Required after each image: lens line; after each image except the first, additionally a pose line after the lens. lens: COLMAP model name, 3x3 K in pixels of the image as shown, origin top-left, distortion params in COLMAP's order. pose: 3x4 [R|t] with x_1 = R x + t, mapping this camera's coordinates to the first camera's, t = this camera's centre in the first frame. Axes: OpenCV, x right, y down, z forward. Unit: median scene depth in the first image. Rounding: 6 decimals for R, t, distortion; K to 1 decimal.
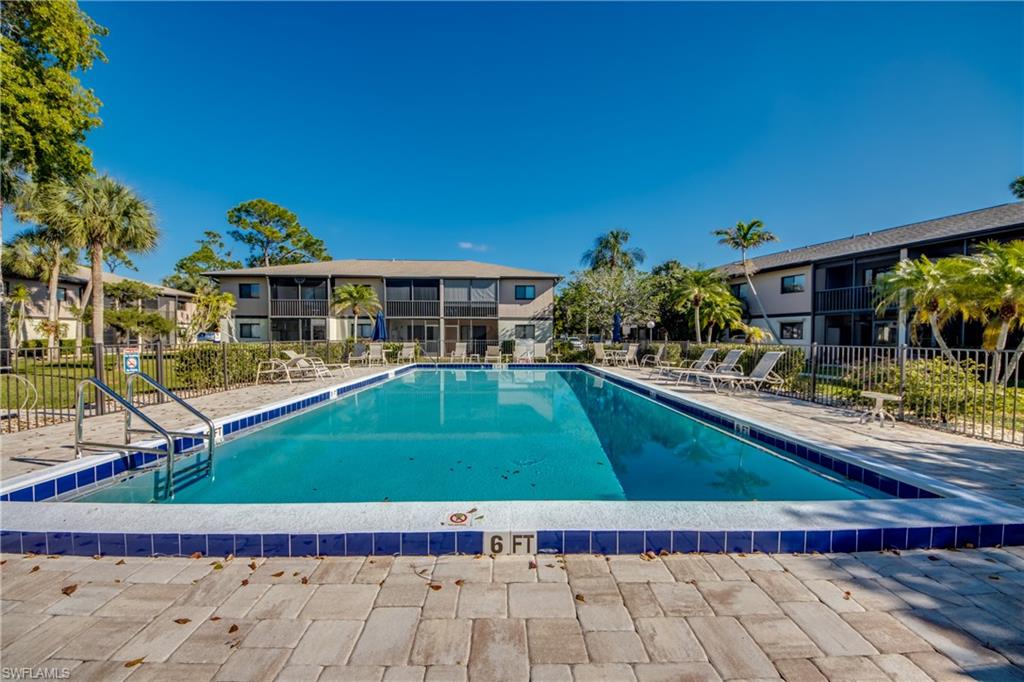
lens RADIAL K [[388.1, 0, 505.4], [0, 388.1, 341.1], [0, 0, 1]] dist [0.042131, -0.026596]
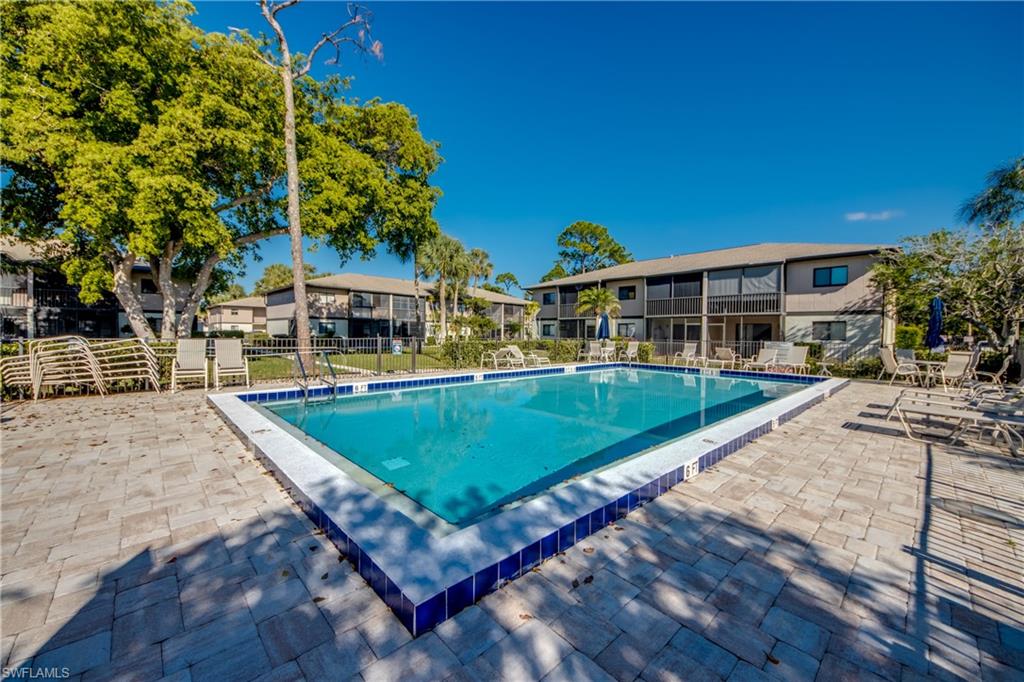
lens RADIAL K [[388.1, 0, 505.4], [0, 388.1, 341.1], [0, 0, 1]] dist [0.042131, -0.026596]
pose [[0.662204, 0.020271, -0.749049, 0.207198], [-0.018527, 0.999771, 0.010677, -0.001637], [0.749094, 0.006807, 0.662429, 0.063692]]
